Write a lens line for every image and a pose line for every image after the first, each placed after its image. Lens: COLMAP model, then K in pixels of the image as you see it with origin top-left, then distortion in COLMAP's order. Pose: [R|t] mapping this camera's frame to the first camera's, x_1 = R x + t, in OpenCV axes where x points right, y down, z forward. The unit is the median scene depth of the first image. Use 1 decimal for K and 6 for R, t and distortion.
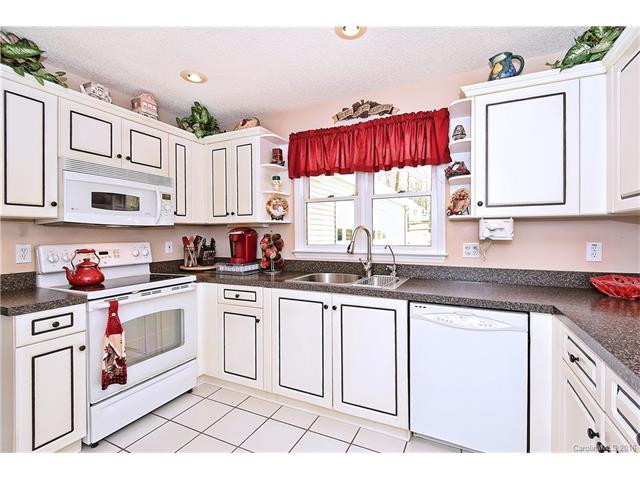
lens RADIAL K [[295.9, 0, 327.0], [0, 295.9, 238.3], [0, 0, 1]] dist [-0.001156, -0.002206]
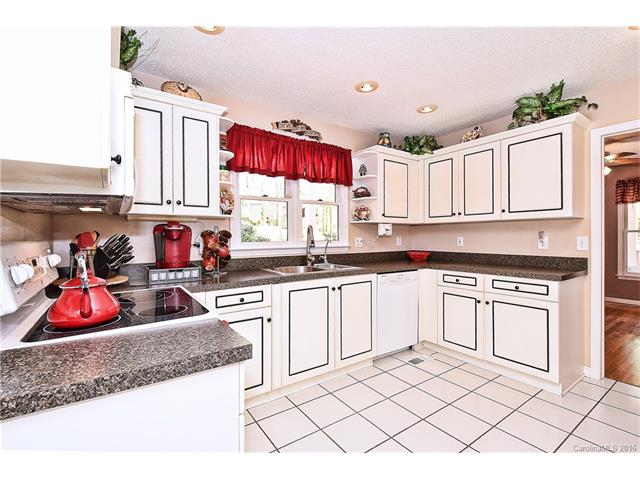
lens RADIAL K [[295.9, 0, 315.6], [0, 295.9, 235.4], [0, 0, 1]] dist [-0.001156, -0.002206]
pose [[0.505186, -0.000025, 0.863010, -1.095536], [0.005481, 0.999980, -0.003180, 0.006968], [-0.862993, 0.006336, 0.505176, 0.418633]]
